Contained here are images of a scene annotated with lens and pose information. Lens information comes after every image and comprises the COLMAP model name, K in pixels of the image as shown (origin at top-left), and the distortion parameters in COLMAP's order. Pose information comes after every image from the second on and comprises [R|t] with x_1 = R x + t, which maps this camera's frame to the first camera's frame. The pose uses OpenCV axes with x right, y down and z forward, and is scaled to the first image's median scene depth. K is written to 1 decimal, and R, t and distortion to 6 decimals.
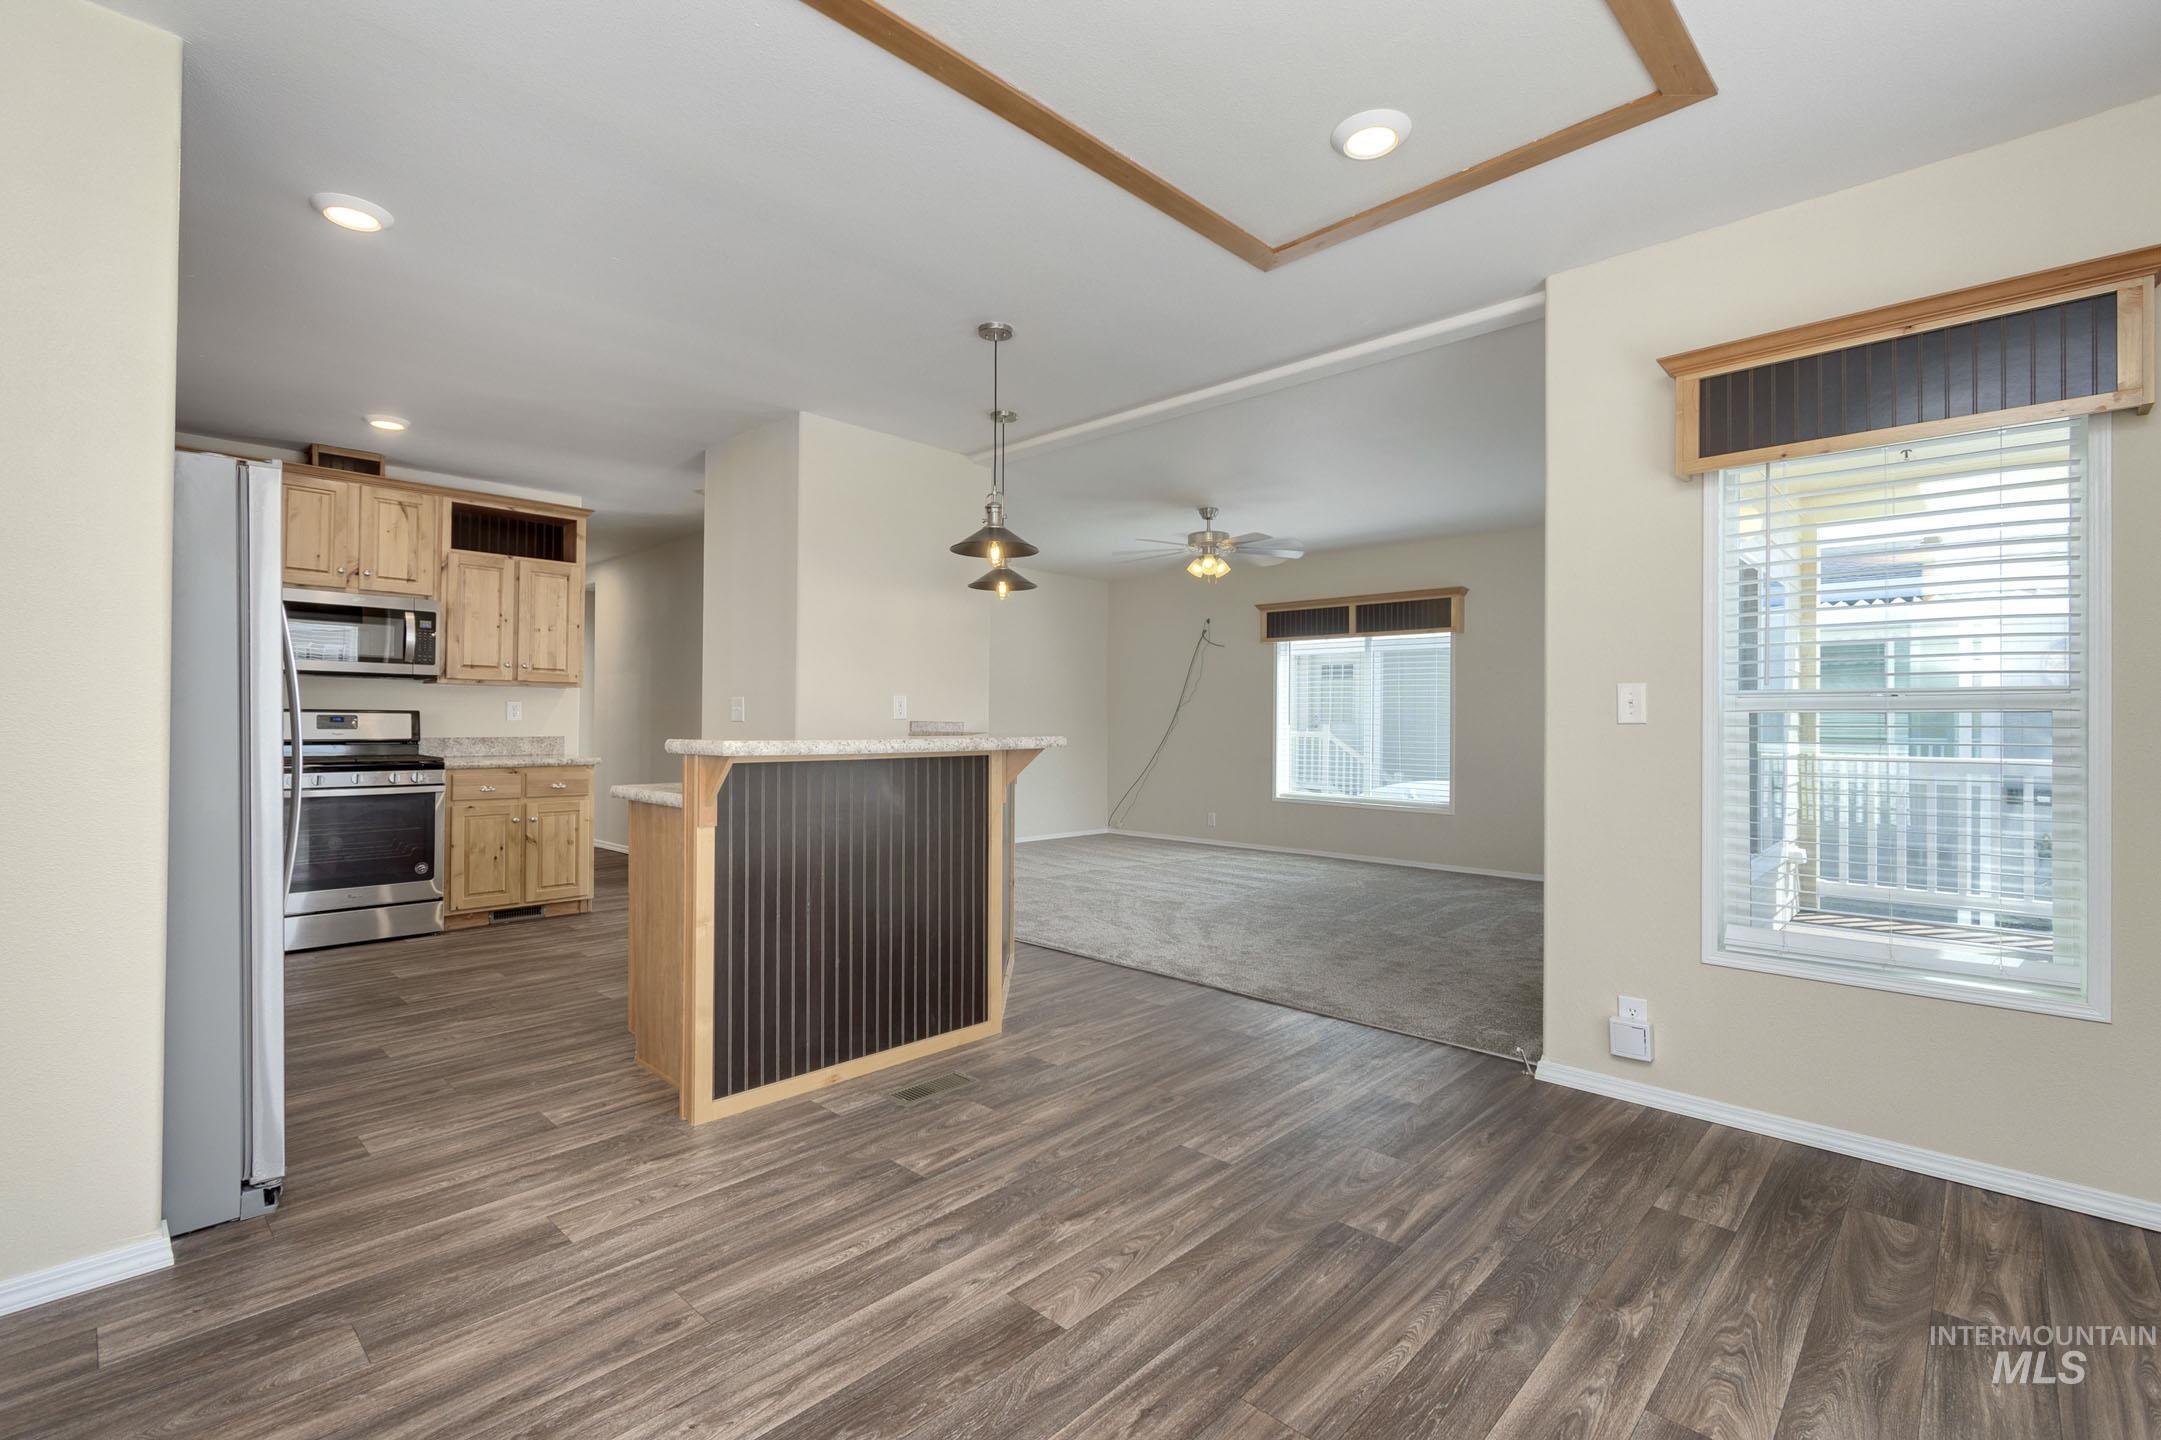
lens RADIAL K [[955.7, 0, 1079.6], [0, 955.7, 713.1], [0, 0, 1]] dist [-0.000669, 0.000128]
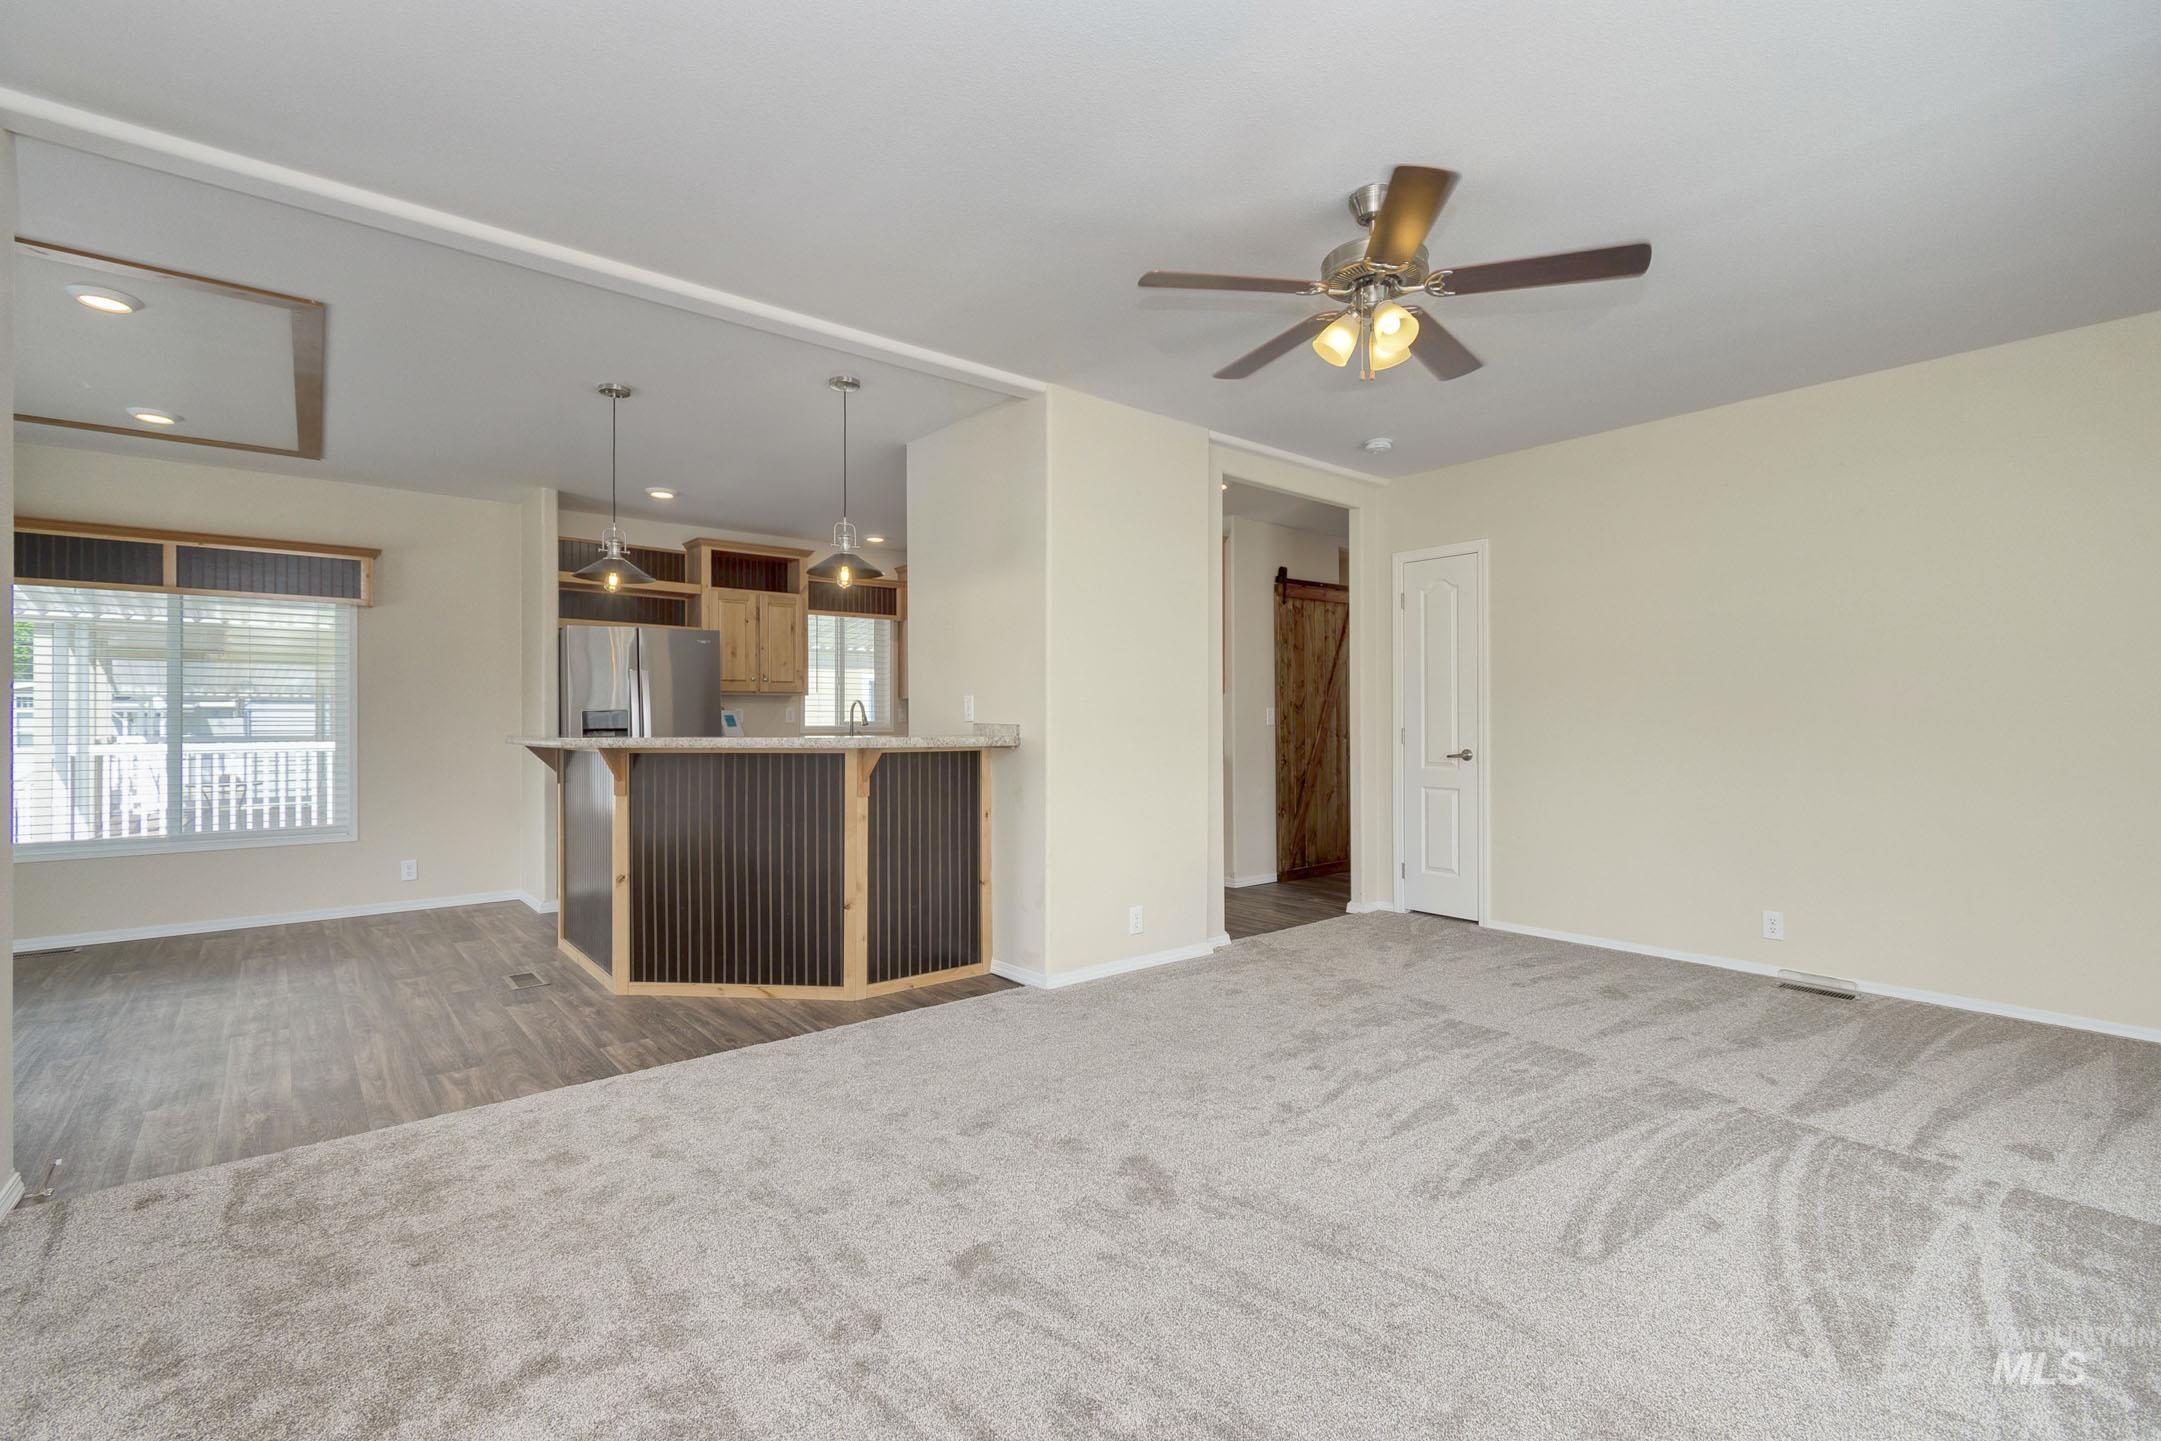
lens RADIAL K [[955.7, 0, 1079.6], [0, 955.7, 713.6], [0, 0, 1]] dist [-0.000669, 0.000128]
pose [[-0.106252, -0.010828, -0.994280, 0.765258], [0.011039, 0.999866, -0.012069, 0.012206], [0.994278, -0.012258, -0.106118, 1.280527]]
